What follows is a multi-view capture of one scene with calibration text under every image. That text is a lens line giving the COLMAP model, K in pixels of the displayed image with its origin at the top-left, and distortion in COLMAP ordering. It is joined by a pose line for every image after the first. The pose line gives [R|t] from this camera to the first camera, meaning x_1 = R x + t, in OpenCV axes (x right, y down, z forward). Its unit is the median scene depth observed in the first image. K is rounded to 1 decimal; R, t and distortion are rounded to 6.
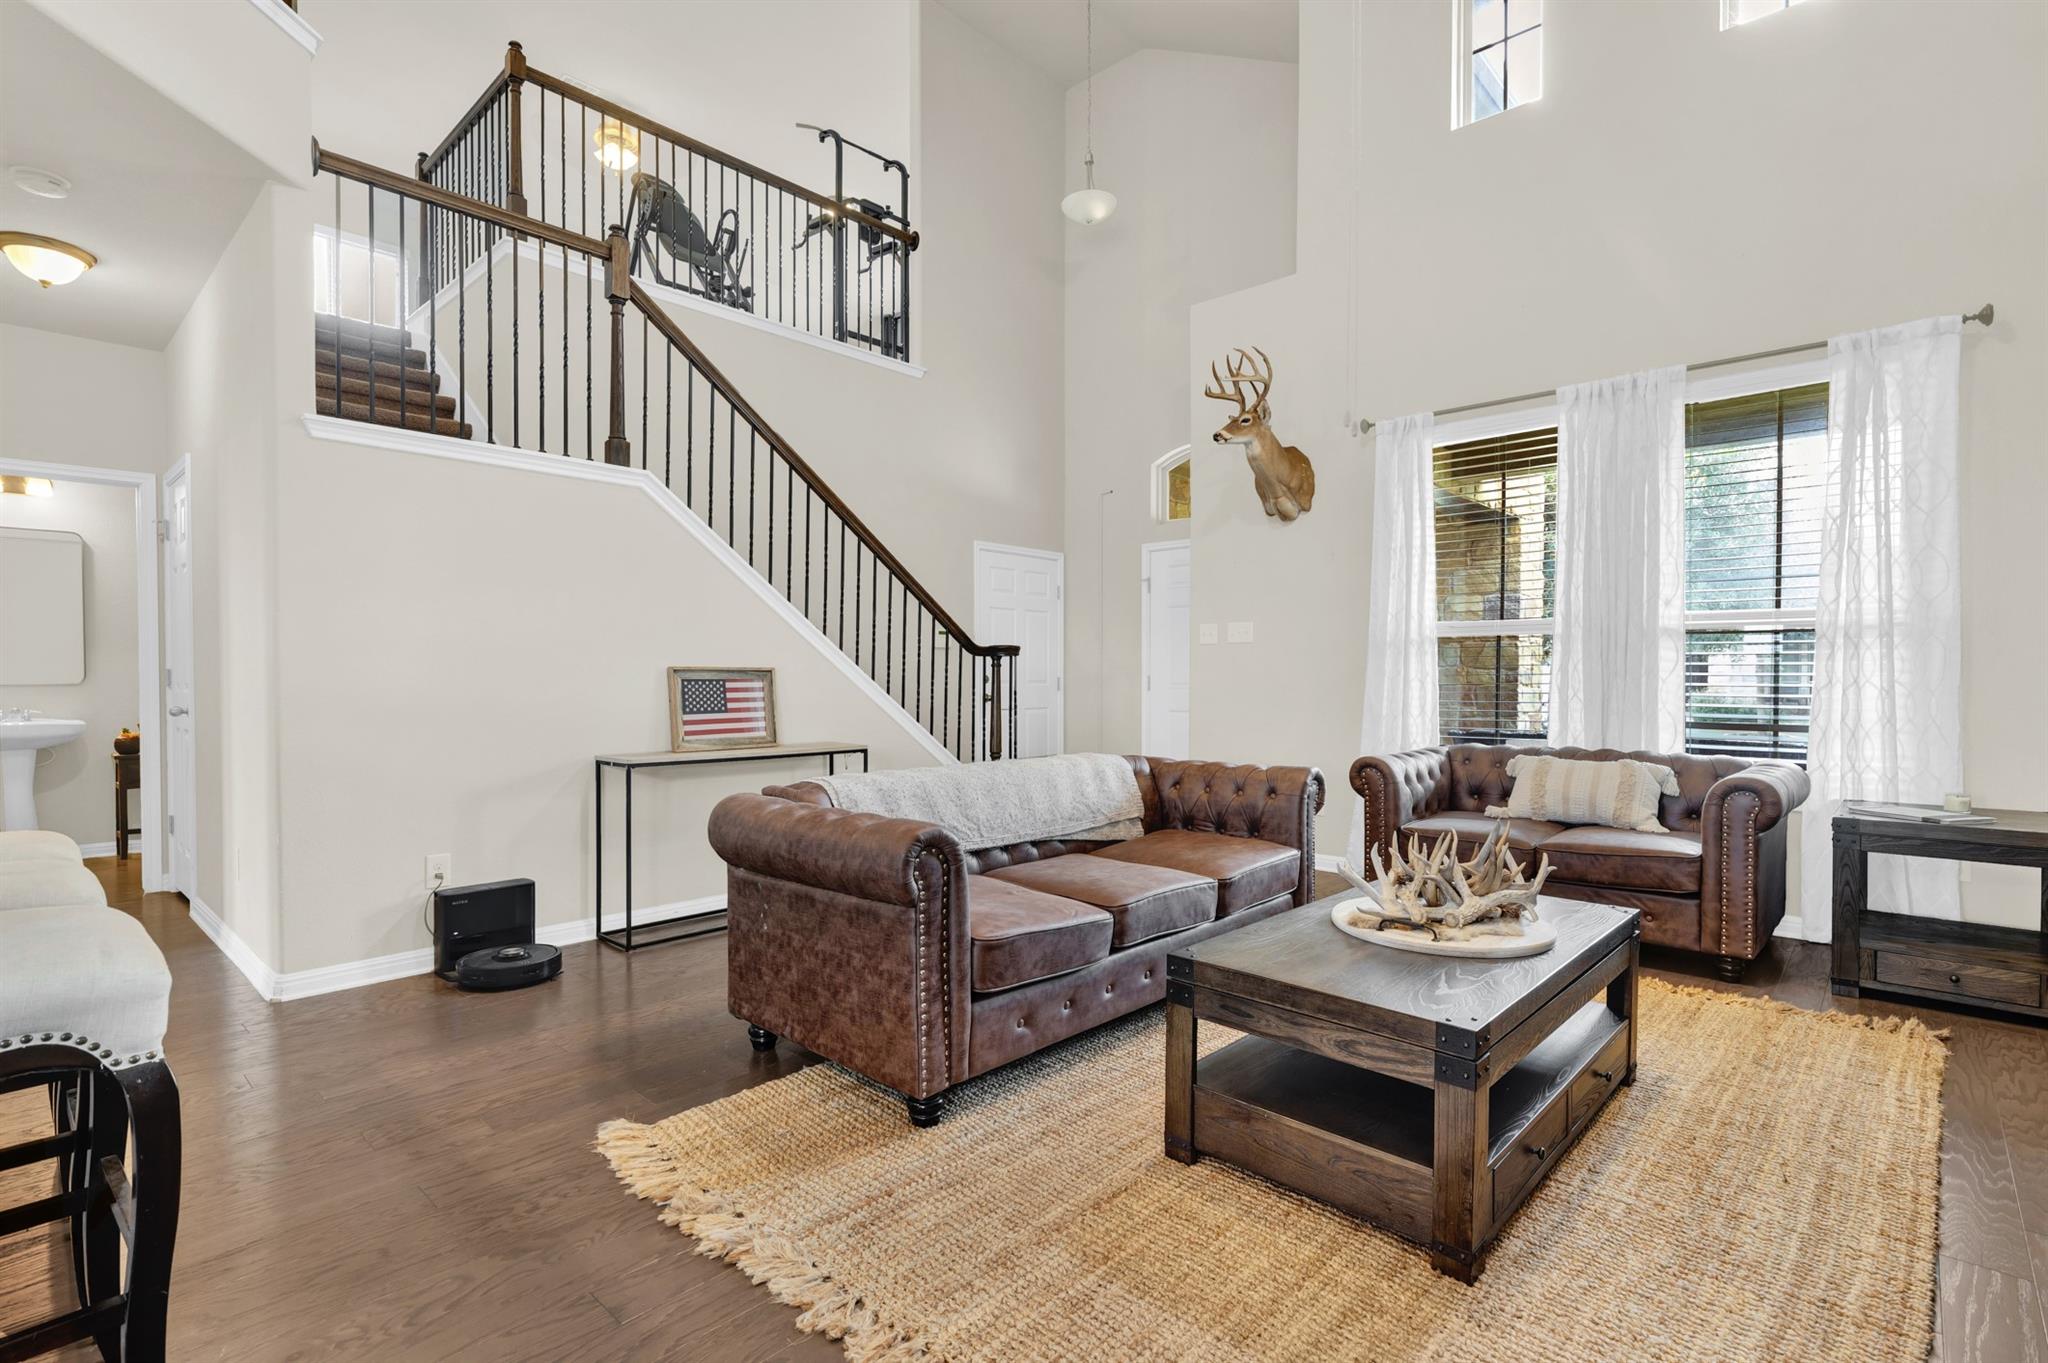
lens RADIAL K [[962.6, 0, 1024.0], [0, 962.6, 681.5], [0, 0, 1]] dist [0.003544, 0.000390]
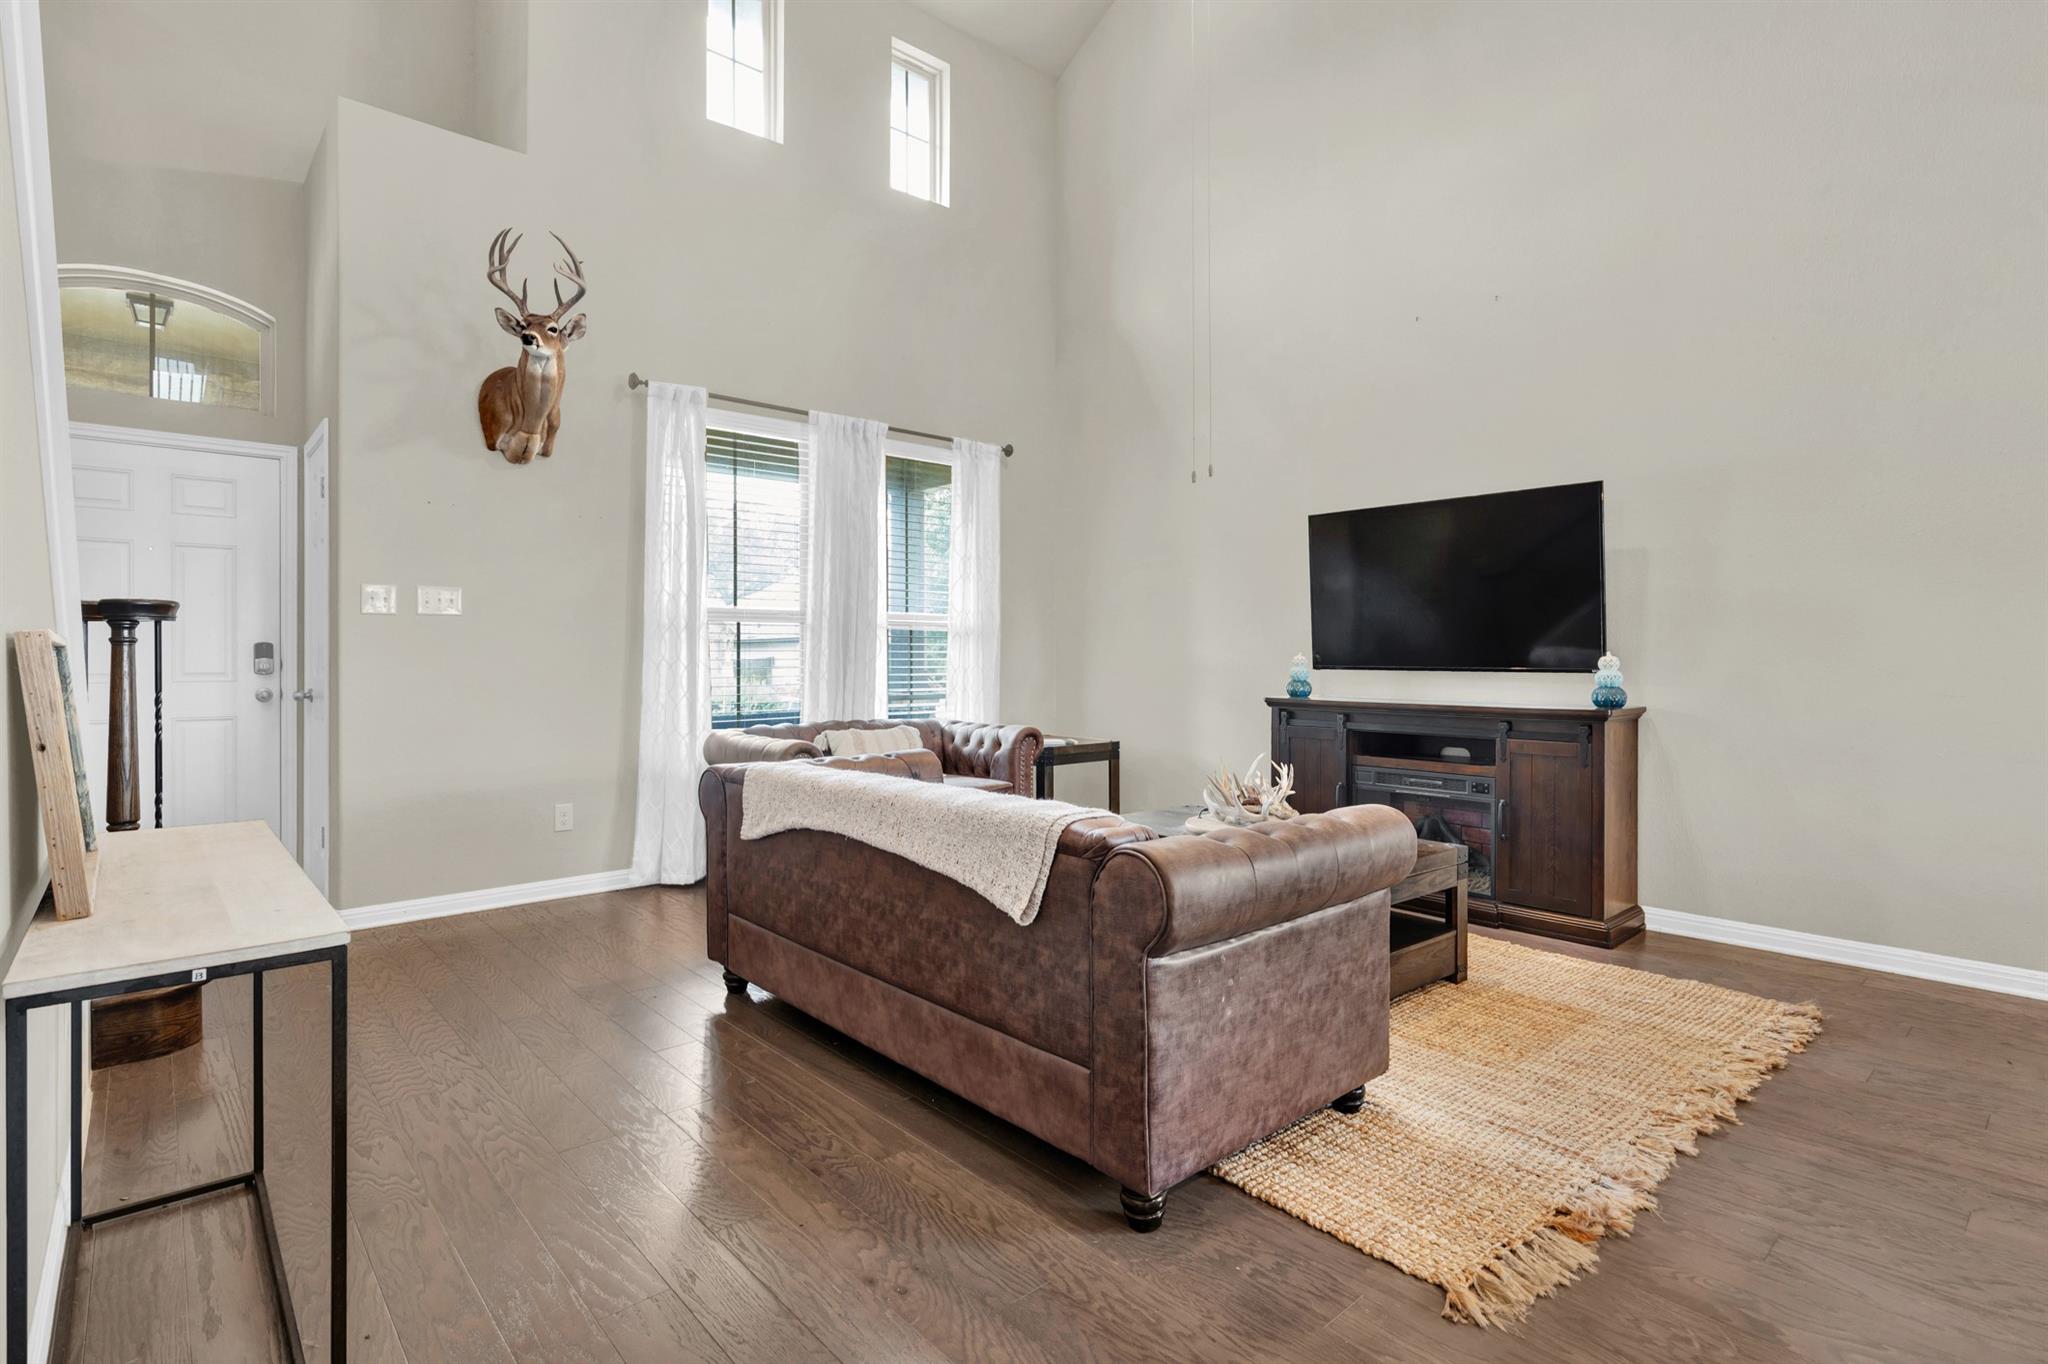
lens RADIAL K [[987.4, 0, 1029.9], [0, 987.4, 654.3], [0, 0, 1]] dist [-0.001783, -0.000425]
pose [[0.100789, 0.005589, 0.994892, -0.685407], [0.007932, 0.999948, -0.006421, -0.004742], [-0.994876, 0.008538, 0.100739, 0.724799]]
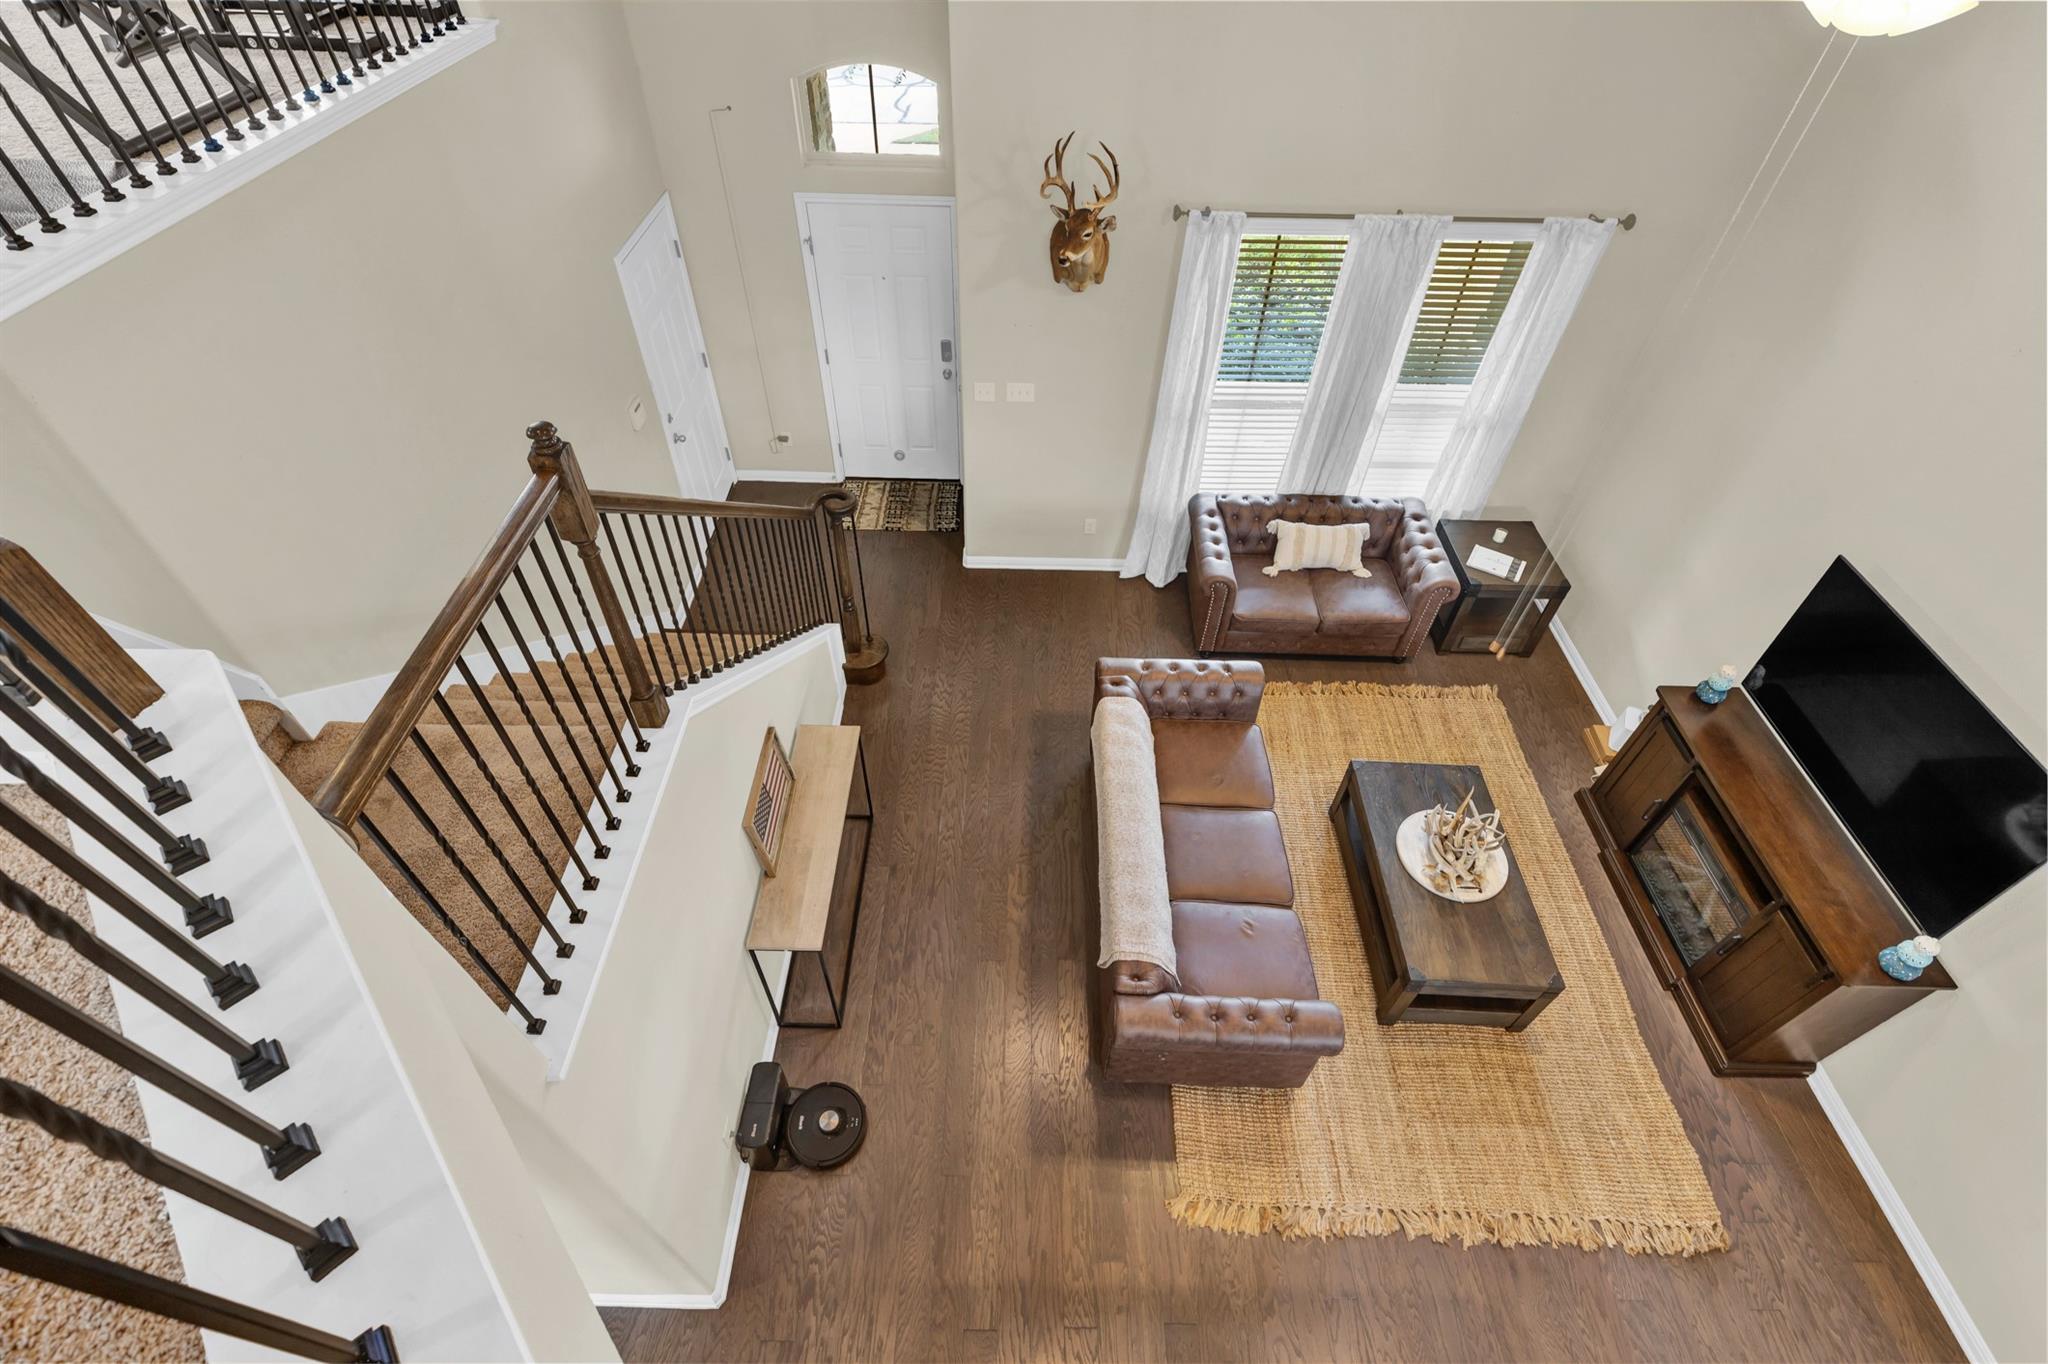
lens RADIAL K [[910.4, 0, 1017.1], [0, 910.4, 681.2], [0, 0, 1]] dist [0.003258, 0.000576]
pose [[0.745886, -0.474081, 0.467869, -0.555598], [-0.011201, 0.693402, 0.720464, -0.792146], [-0.665979, -0.542625, 0.511889, 0.507077]]
